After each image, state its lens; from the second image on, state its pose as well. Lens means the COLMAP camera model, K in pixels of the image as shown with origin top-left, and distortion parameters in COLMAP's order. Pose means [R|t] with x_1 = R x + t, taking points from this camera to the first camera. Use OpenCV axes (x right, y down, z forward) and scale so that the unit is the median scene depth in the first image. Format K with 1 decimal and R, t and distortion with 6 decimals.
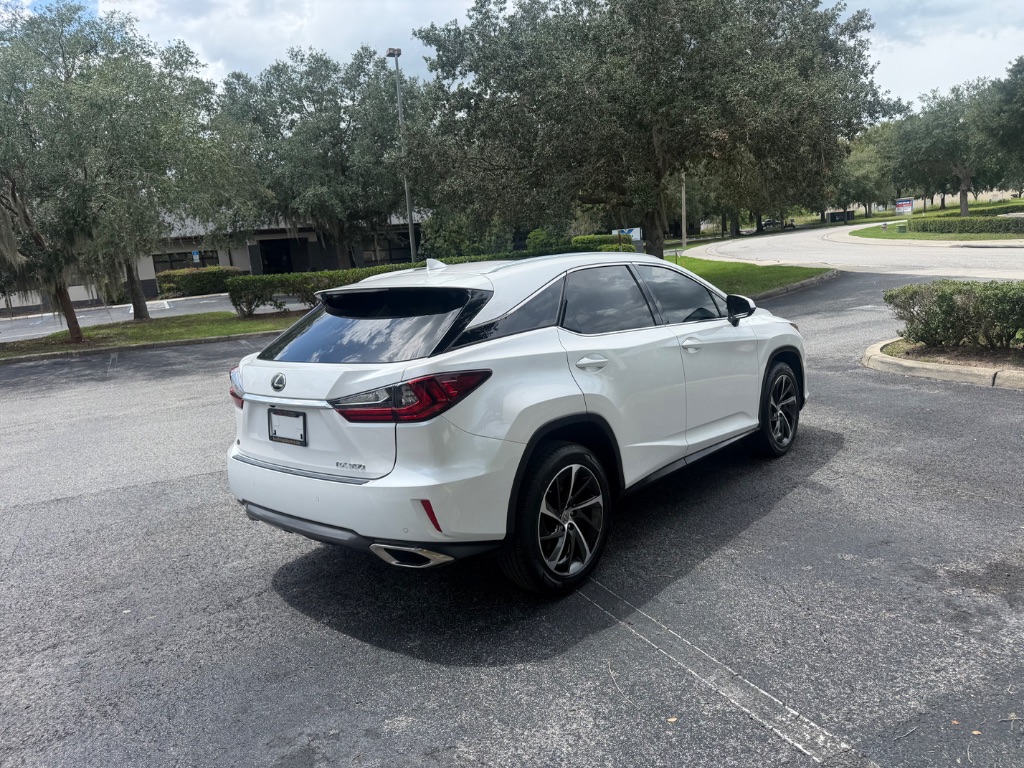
lens RADIAL K [[730.3, 0, 512.0], [0, 730.3, 384.0], [0, 0, 1]] dist [0.084418, -0.080054]
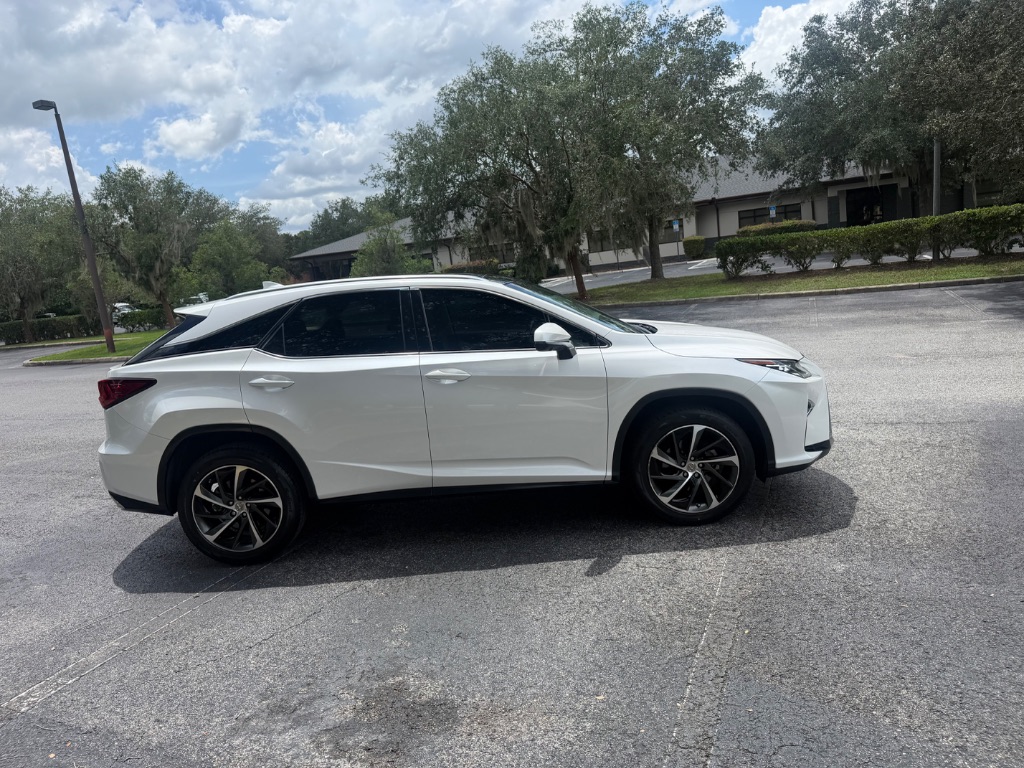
lens RADIAL K [[732.0, 0, 512.0], [0, 732.0, 384.0], [0, 0, 1]] dist [0.098427, -0.160124]
pose [[0.654896, 0.139032, -0.742820, 0.240245], [-0.084571, 0.990240, 0.110780, -0.036996], [0.750972, -0.009728, 0.660263, 0.102458]]
